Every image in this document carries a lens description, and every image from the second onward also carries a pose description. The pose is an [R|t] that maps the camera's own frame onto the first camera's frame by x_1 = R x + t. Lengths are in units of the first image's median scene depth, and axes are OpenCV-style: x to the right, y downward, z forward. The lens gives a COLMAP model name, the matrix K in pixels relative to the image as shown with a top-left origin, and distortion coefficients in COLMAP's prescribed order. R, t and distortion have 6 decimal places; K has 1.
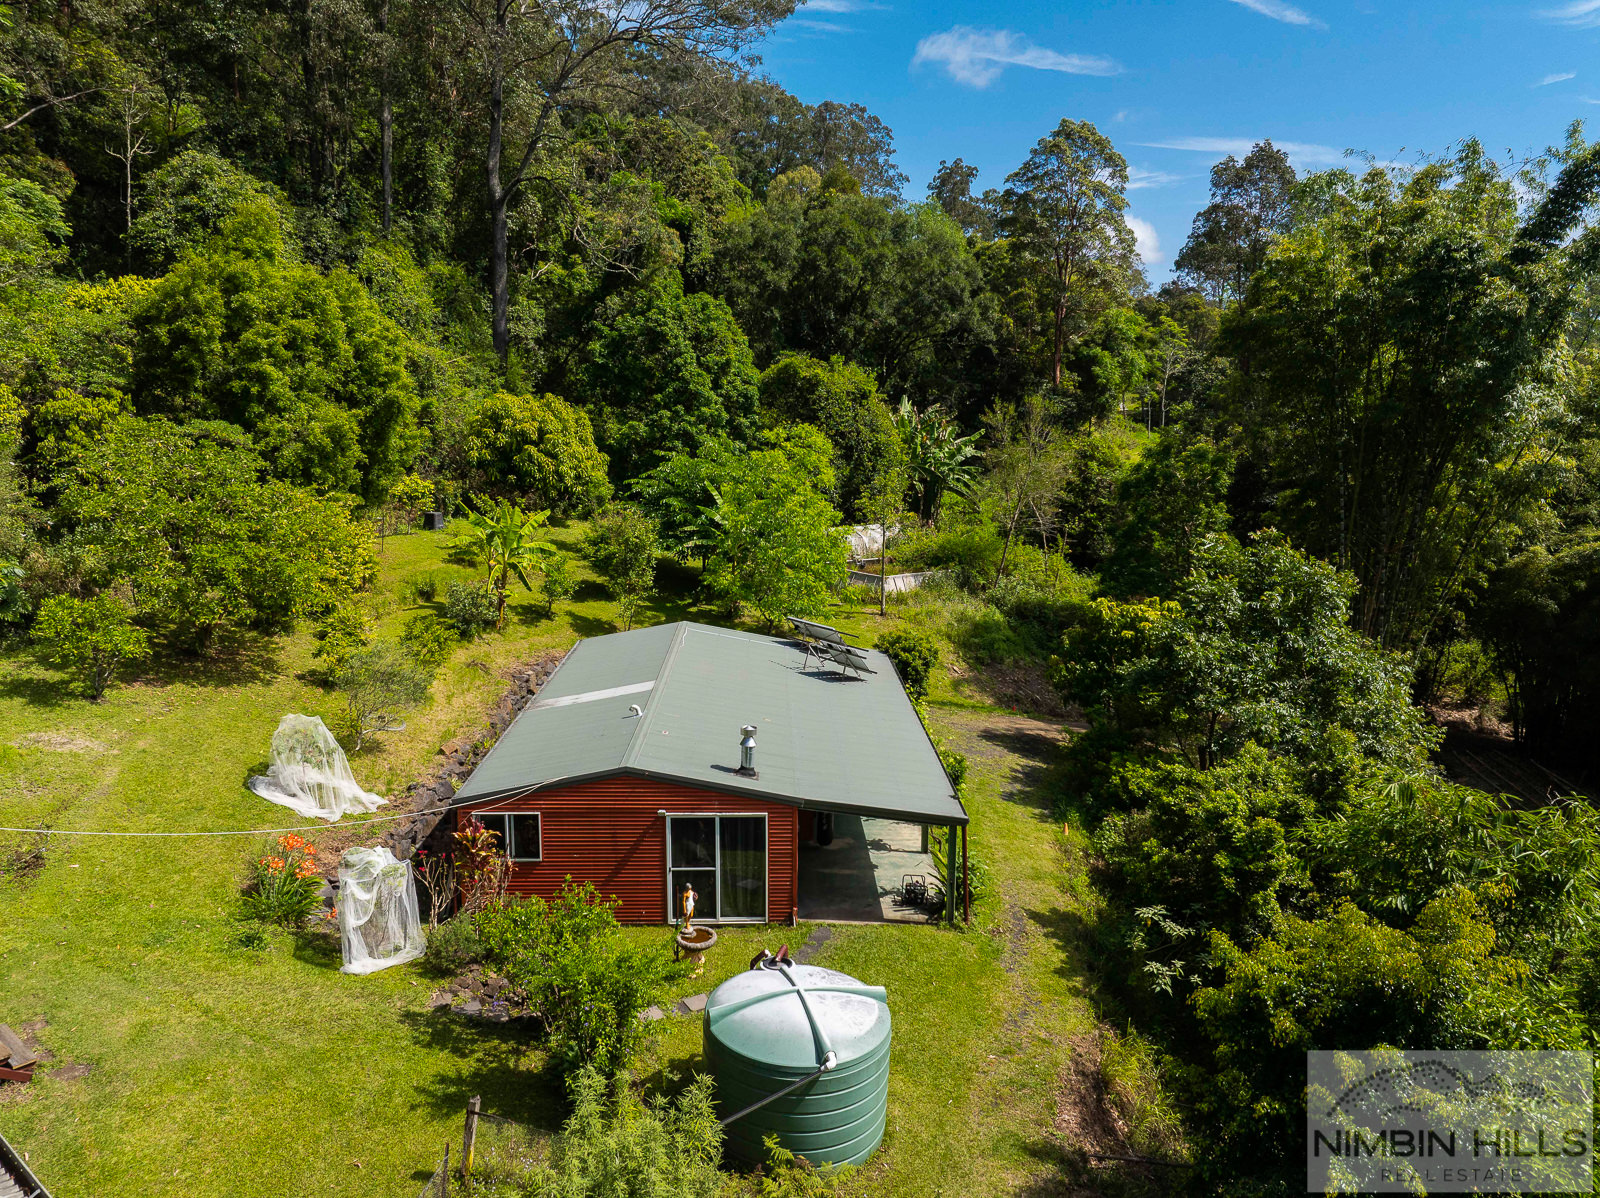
lens RADIAL K [[1111.6, 0, 809.4], [0, 1111.6, 586.7], [0, 0, 1]] dist [-0.027734, -0.006633]
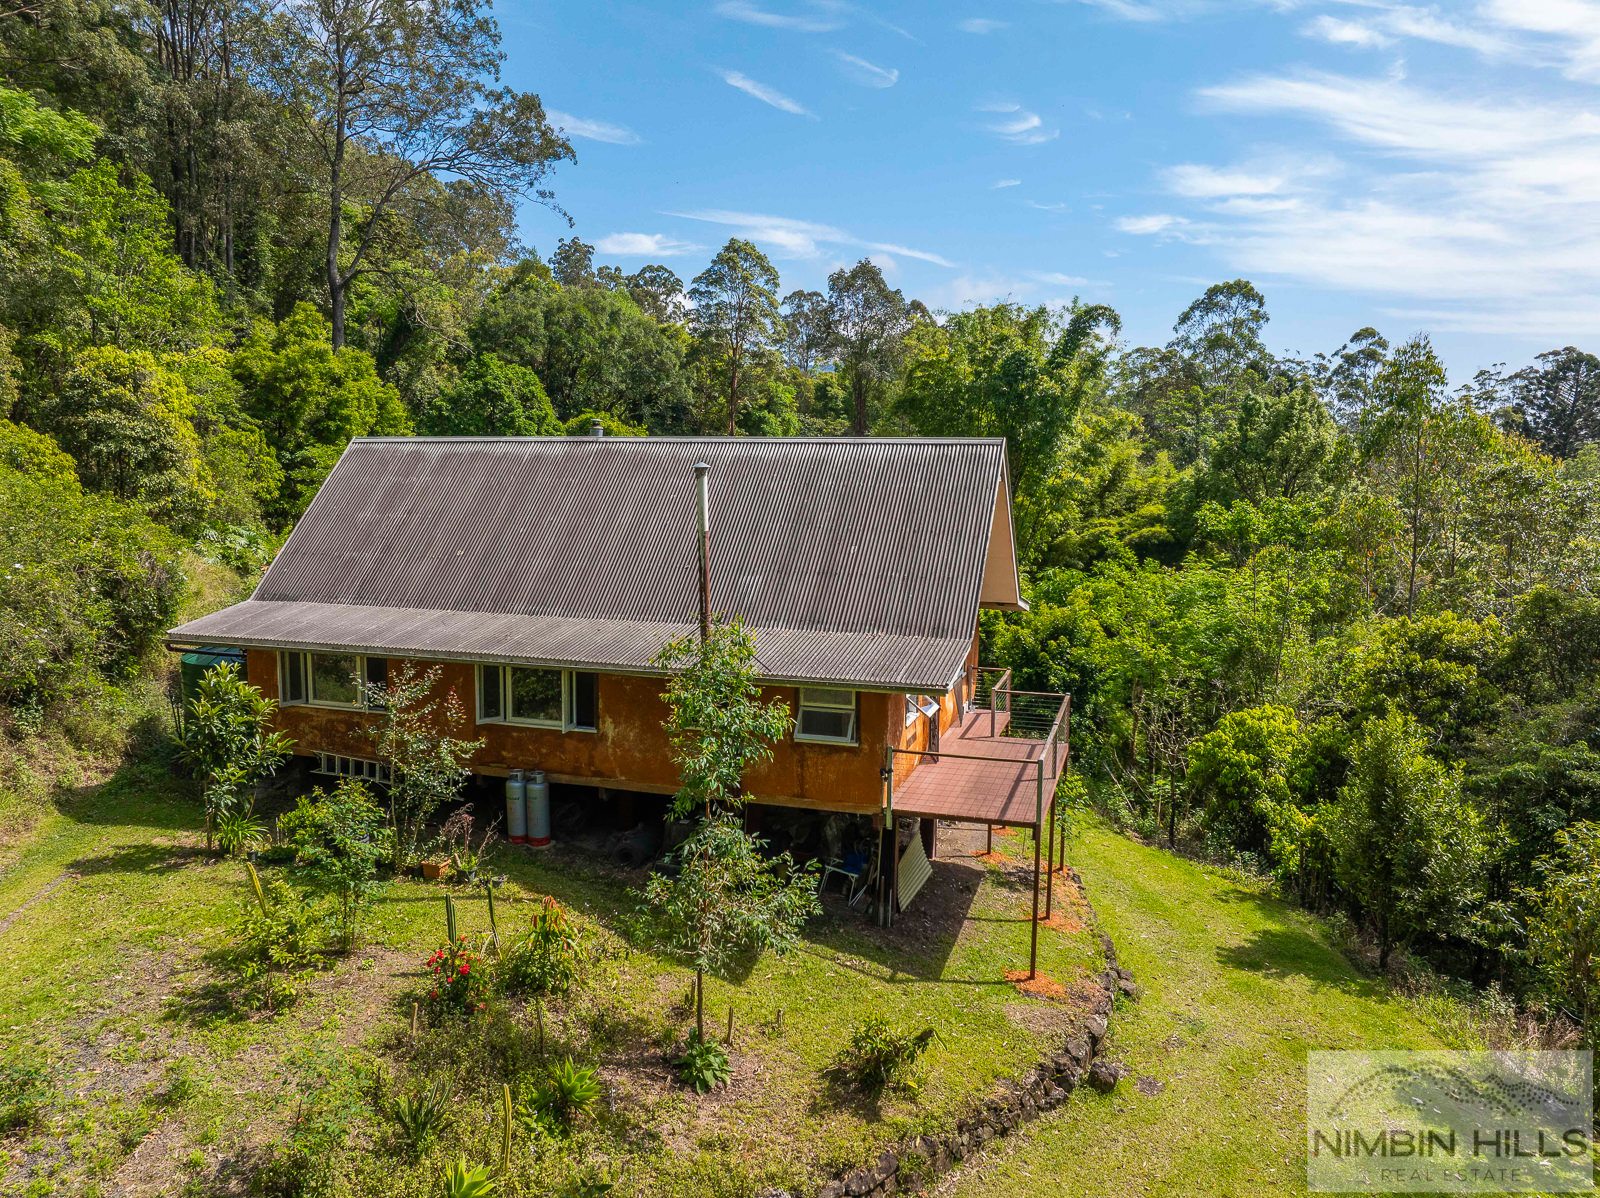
lens RADIAL K [[1111.6, 0, 830.3], [0, 1111.6, 602.8], [0, 0, 1]] dist [-0.027734, -0.006633]
pose [[0.918267, -0.048158, 0.393023, -0.365968], [0.062952, 0.997708, -0.024831, 0.096959], [-0.390927, 0.047544, 0.919193, -0.443794]]
